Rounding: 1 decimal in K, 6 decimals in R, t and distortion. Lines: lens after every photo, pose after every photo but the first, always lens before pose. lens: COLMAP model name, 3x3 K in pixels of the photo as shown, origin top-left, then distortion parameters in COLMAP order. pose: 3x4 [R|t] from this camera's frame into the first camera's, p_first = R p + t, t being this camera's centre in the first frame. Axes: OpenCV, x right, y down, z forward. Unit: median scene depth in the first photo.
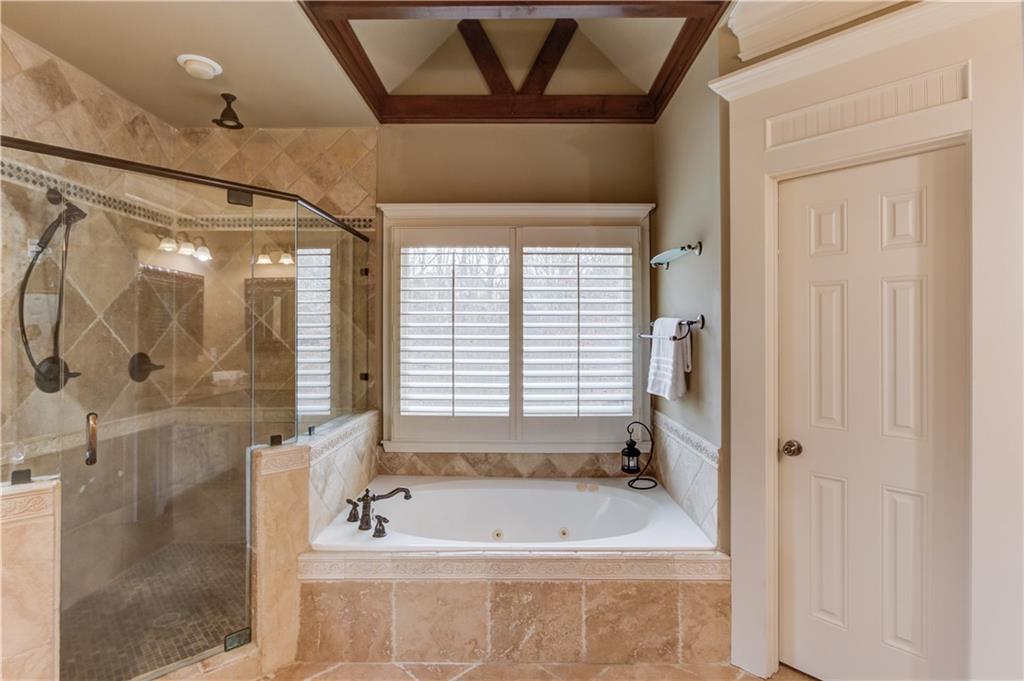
lens RADIAL K [[476.7, 0, 513.8], [0, 476.7, 319.5], [0, 0, 1]] dist [0.000015, -0.000044]
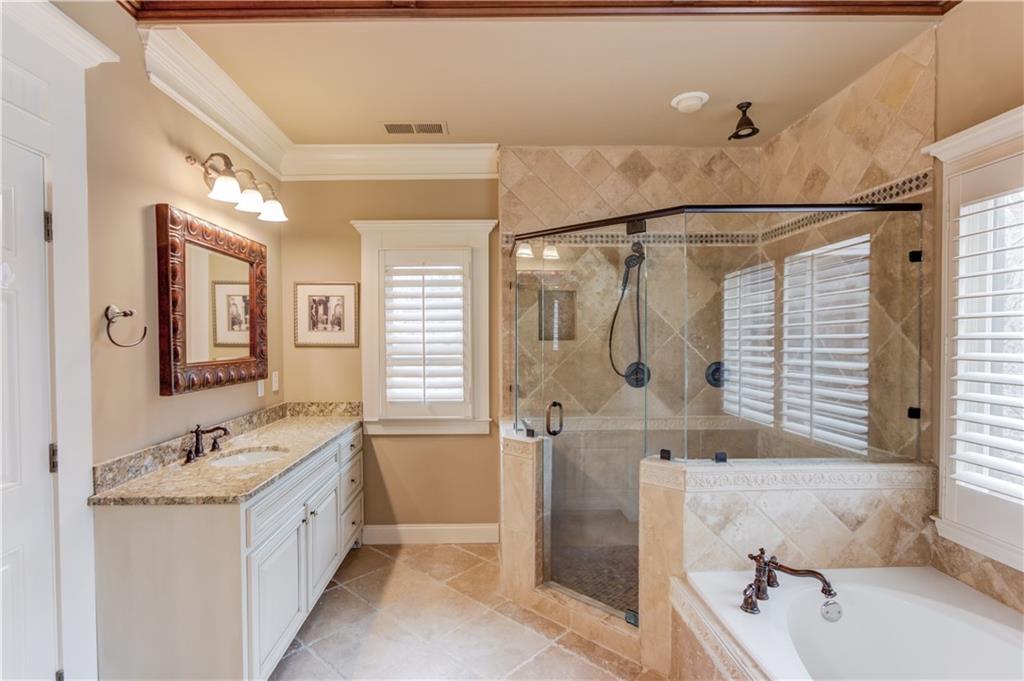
lens RADIAL K [[498.4, 0, 512.0], [0, 498.4, 340.5], [0, 0, 1]] dist [-0.014813, -0.000697]
pose [[0.059175, 0.004222, -0.998239, 0.391197], [0.032926, 0.999439, 0.006179, -0.005702], [0.997704, -0.033234, 0.059003, 0.446496]]
